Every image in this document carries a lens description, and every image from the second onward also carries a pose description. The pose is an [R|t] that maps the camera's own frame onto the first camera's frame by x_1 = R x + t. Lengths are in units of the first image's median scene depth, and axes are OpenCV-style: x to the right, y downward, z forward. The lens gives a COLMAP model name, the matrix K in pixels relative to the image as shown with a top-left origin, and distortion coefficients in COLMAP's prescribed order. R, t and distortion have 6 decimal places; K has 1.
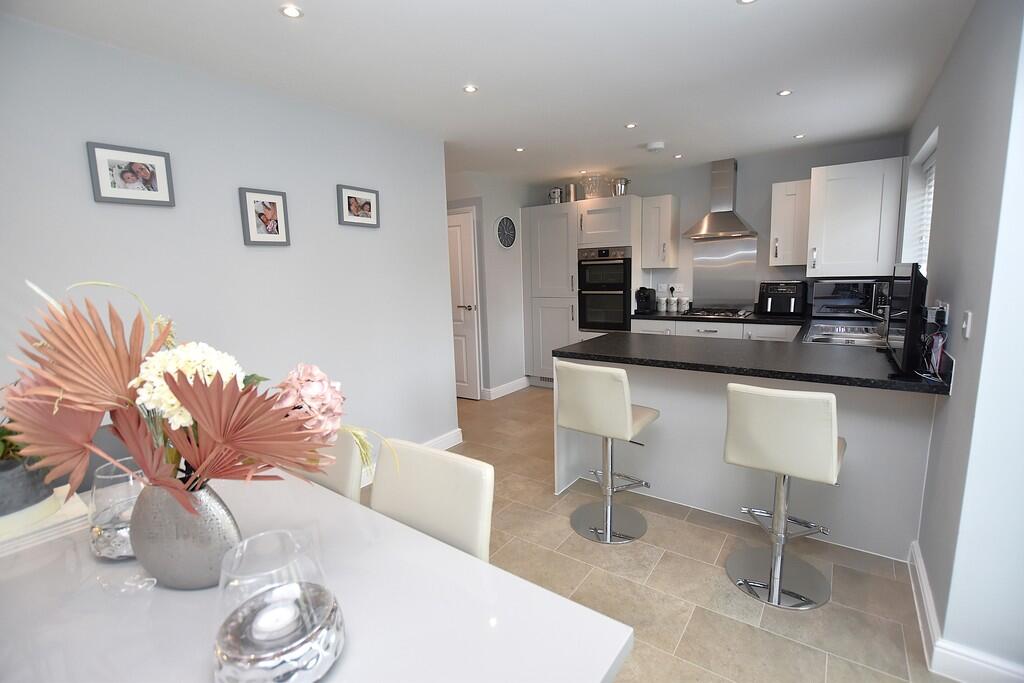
lens RADIAL K [[475.7, 0, 512.0], [0, 475.7, 341.5], [0, 0, 1]] dist [0.001166, 0.000531]
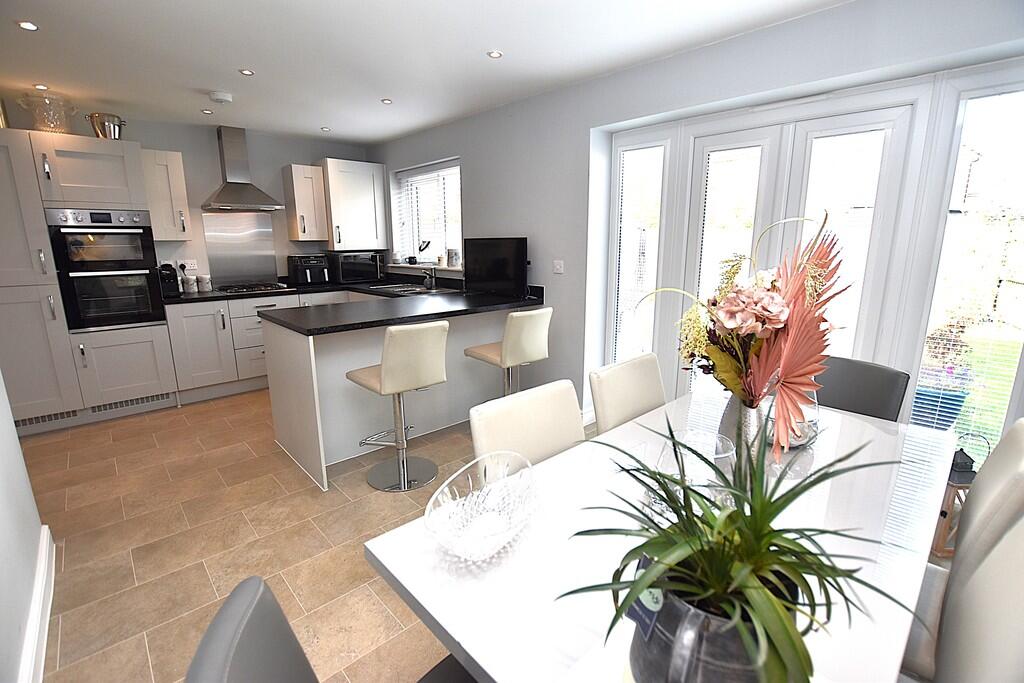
lens RADIAL K [[475.7, 0, 512.0], [0, 475.7, 341.5], [0, 0, 1]] dist [0.001166, 0.000531]
pose [[0.191924, -0.179315, 0.964889, -0.436839], [0.149971, 0.976978, 0.151731, -0.022933], [-0.969883, 0.115584, 0.214398, 0.296638]]
